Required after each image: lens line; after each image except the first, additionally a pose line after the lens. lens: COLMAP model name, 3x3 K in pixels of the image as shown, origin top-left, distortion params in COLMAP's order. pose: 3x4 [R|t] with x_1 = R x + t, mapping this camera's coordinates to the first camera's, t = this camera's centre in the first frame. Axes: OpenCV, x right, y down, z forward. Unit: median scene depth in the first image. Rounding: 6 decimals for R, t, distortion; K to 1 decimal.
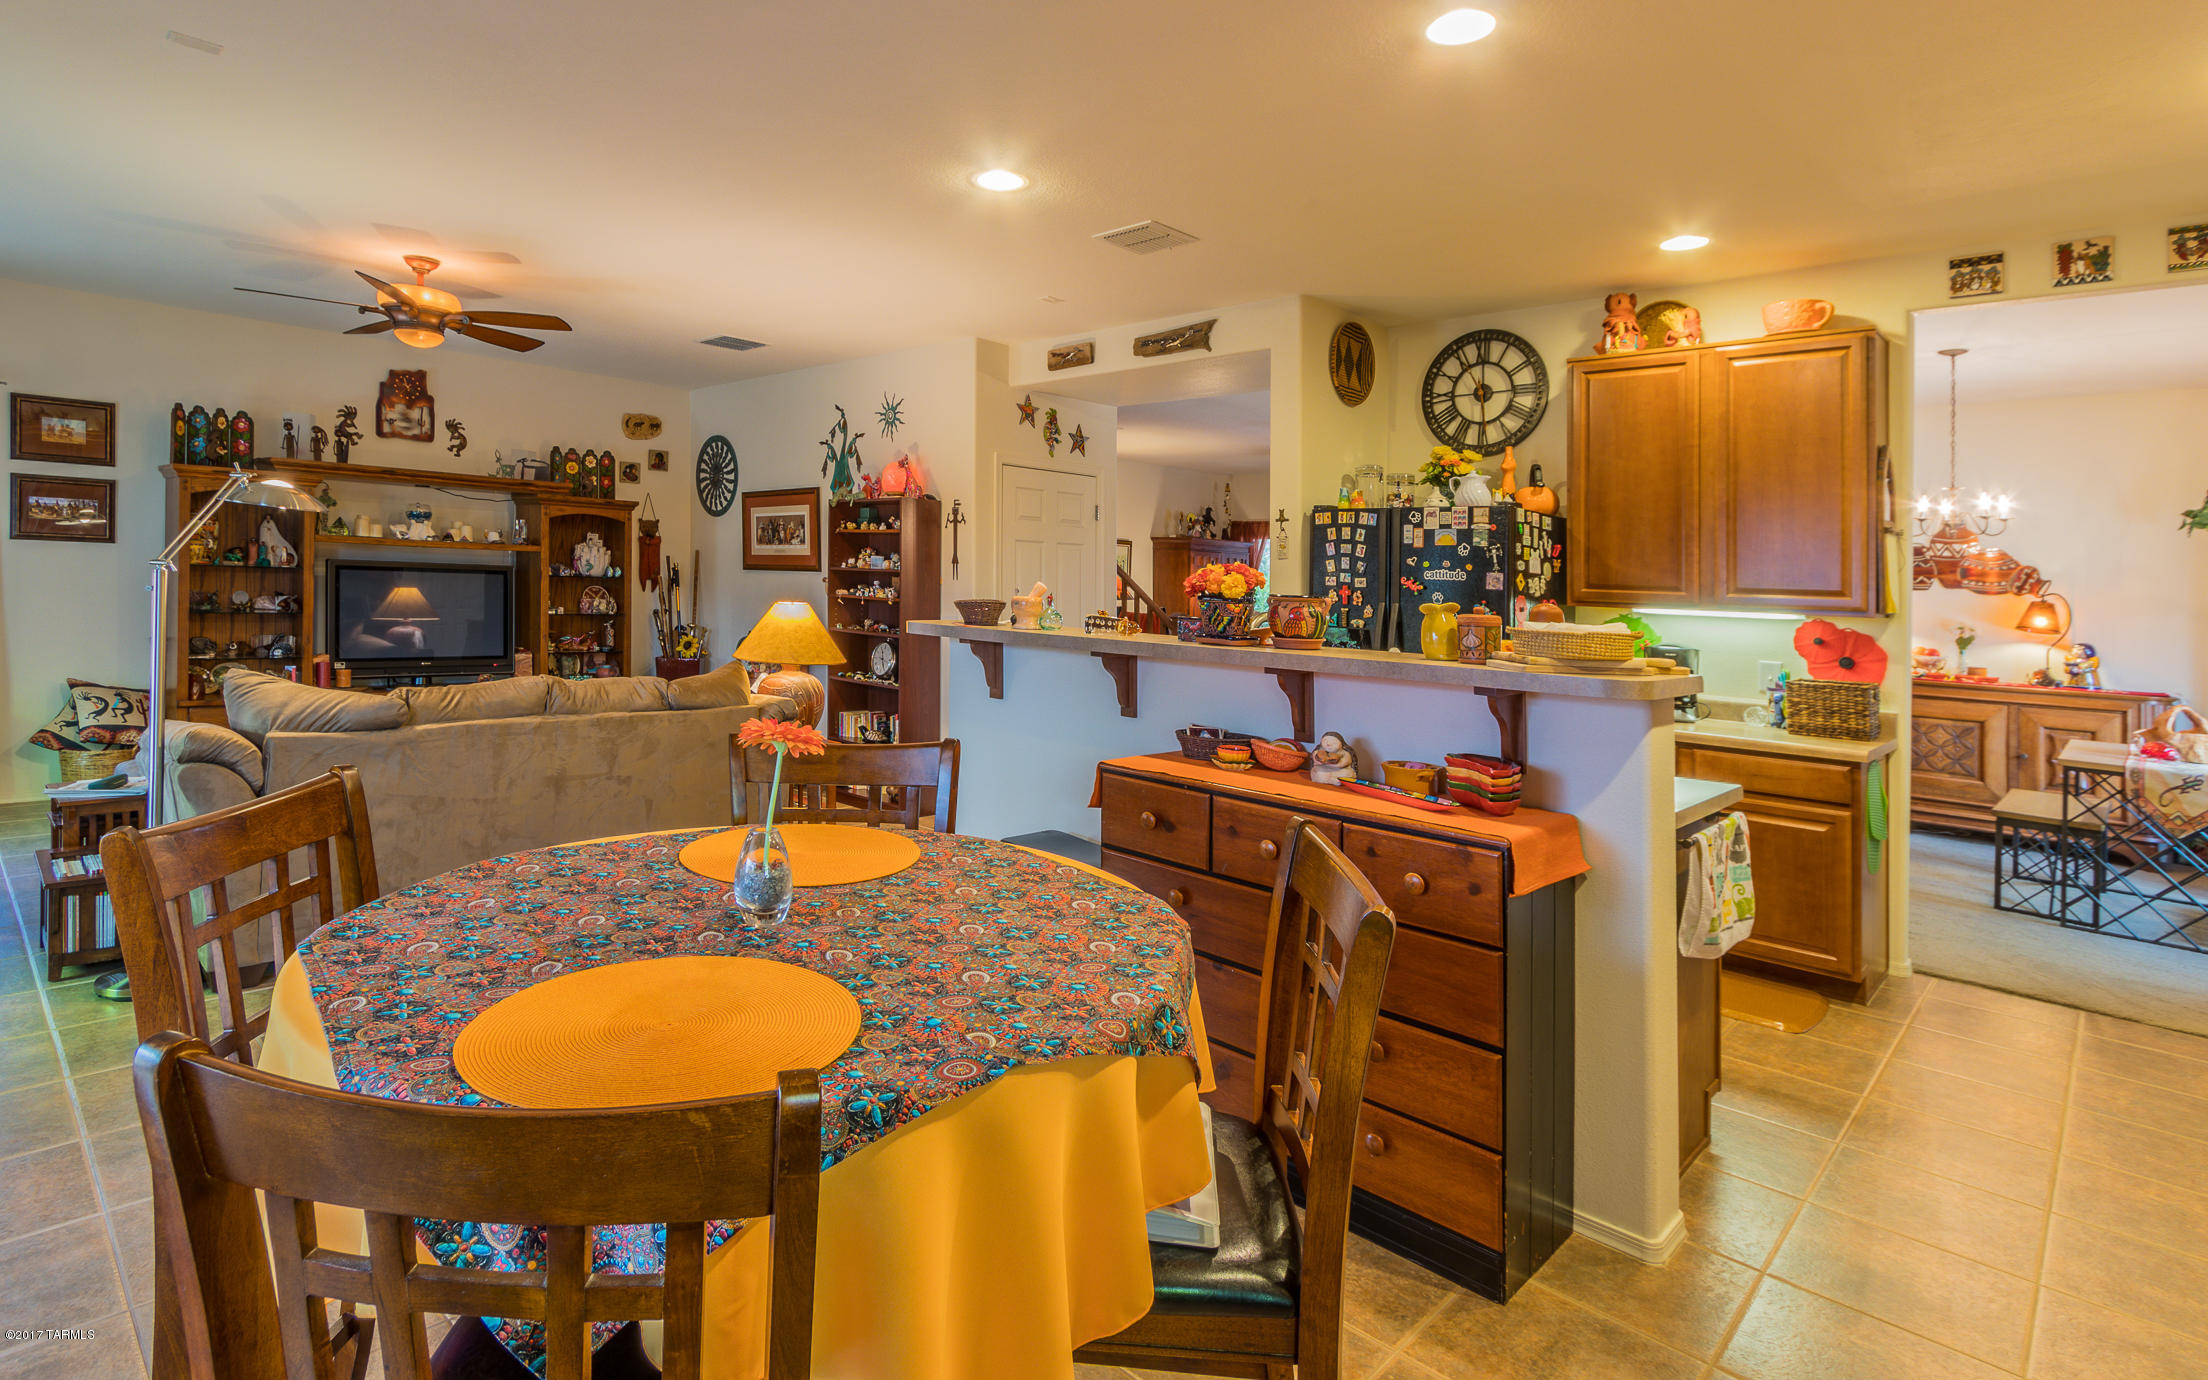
lens RADIAL K [[1085.4, 0, 1104.0], [0, 1085.4, 690.0], [0, 0, 1]] dist [0.001922, 0.000565]
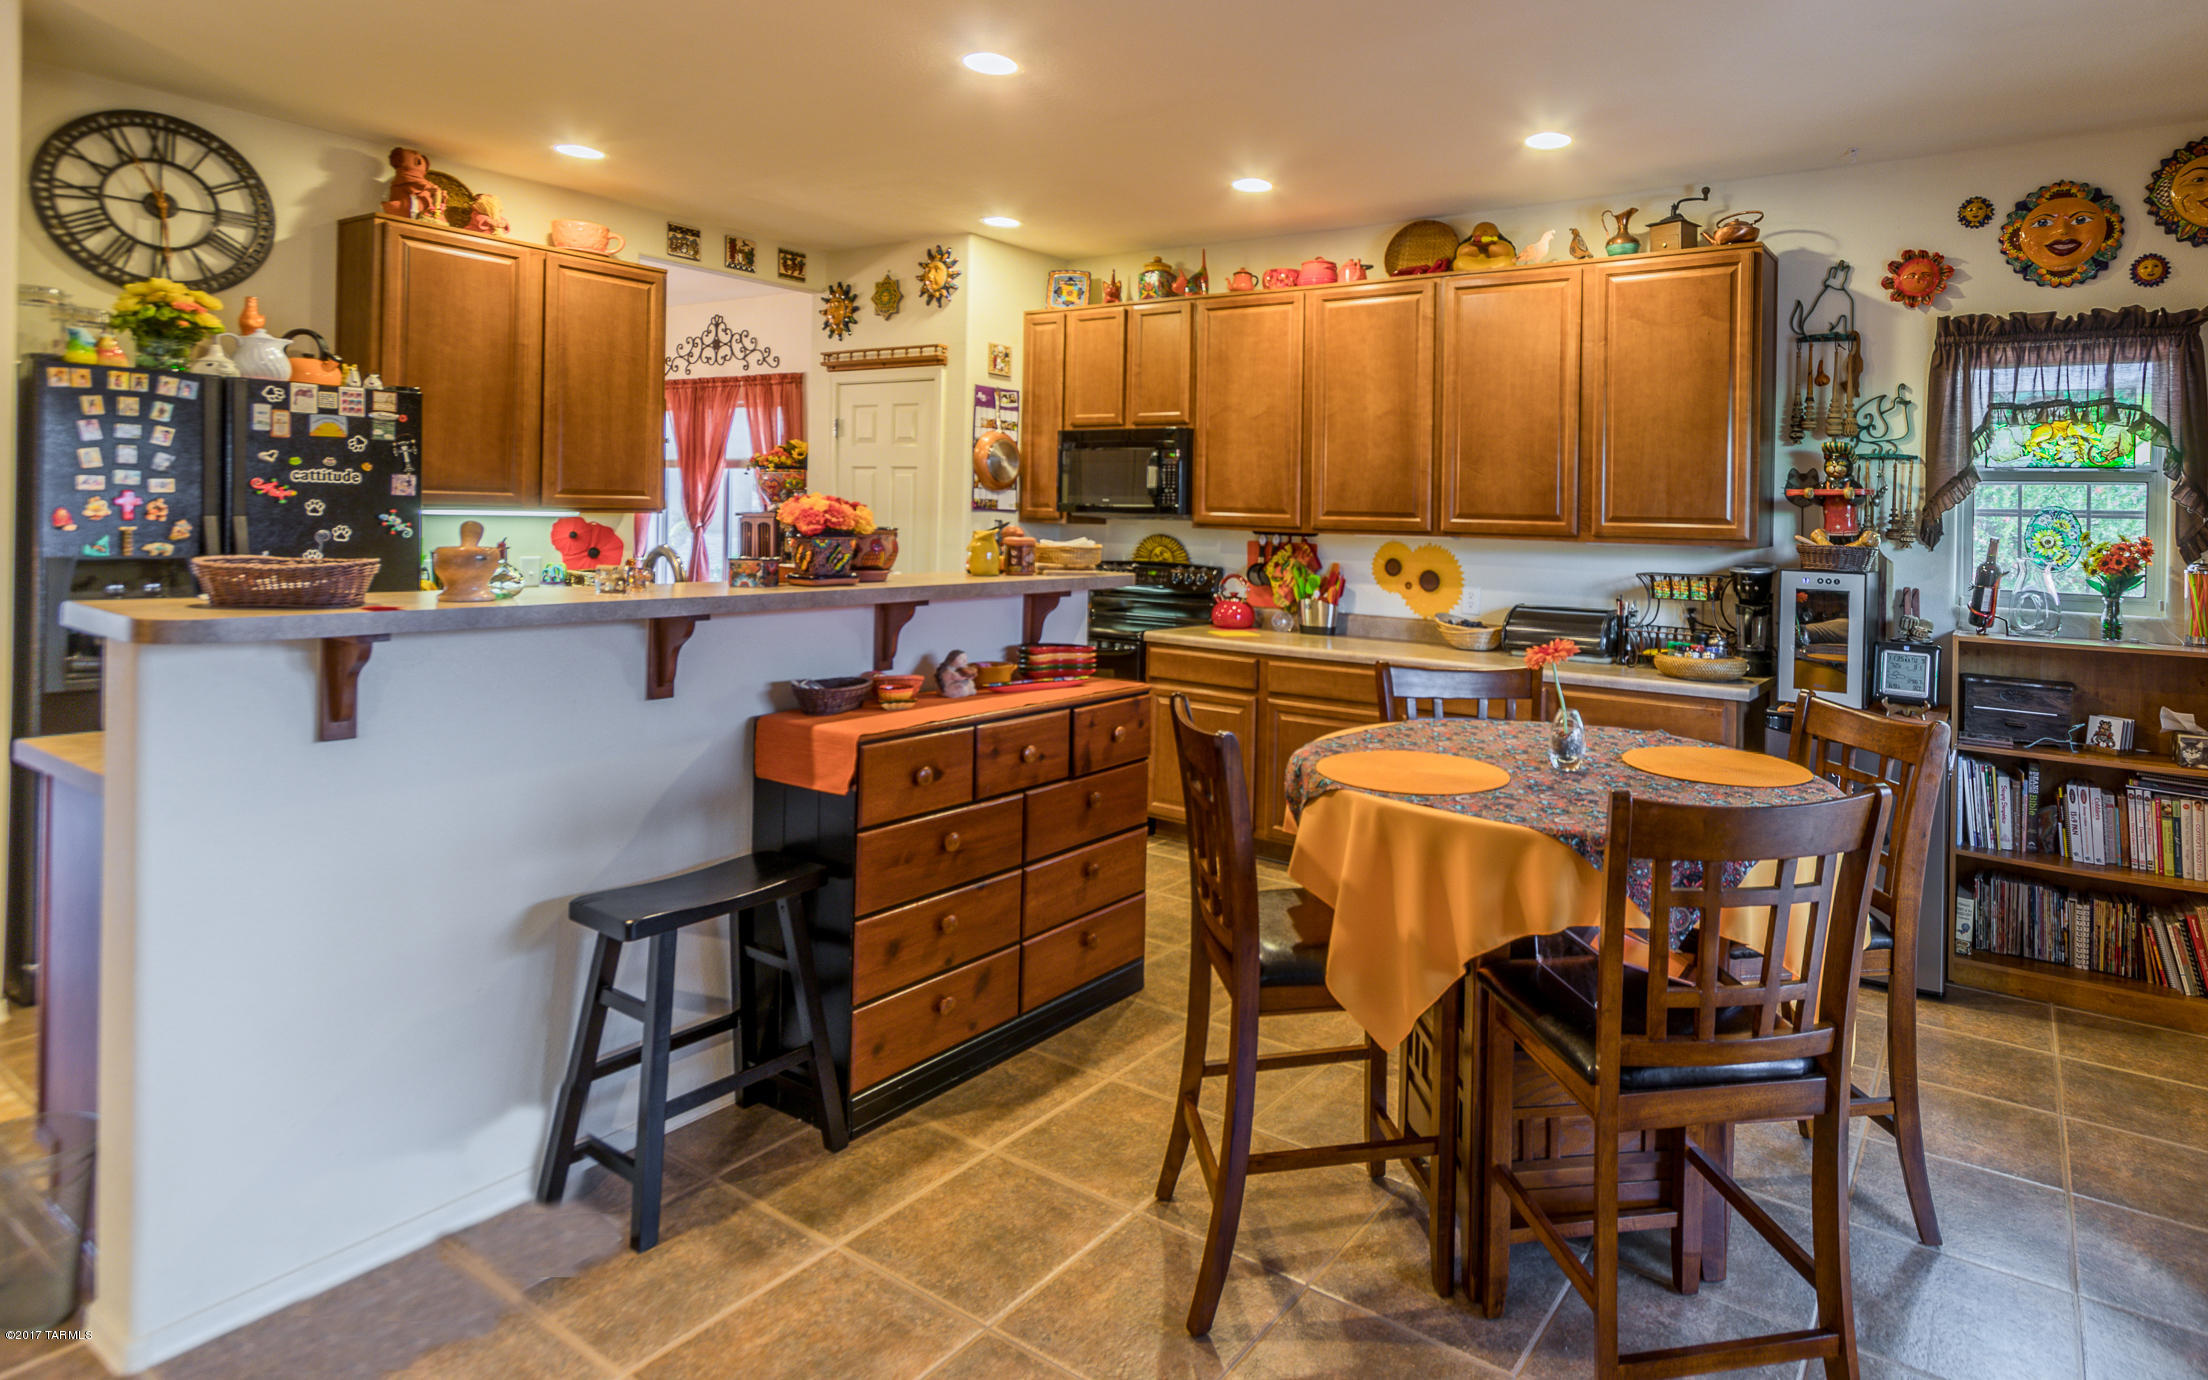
lens RADIAL K [[1249.1, 0, 1107.2], [0, 1249.1, 650.0], [0, 0, 1]] dist [0.000436, -0.001256]
pose [[-0.126012, -0.152503, 0.980237, -0.580802], [0.067143, 0.984536, 0.161803, -0.085709], [-0.989754, 0.086205, -0.113824, 0.540979]]
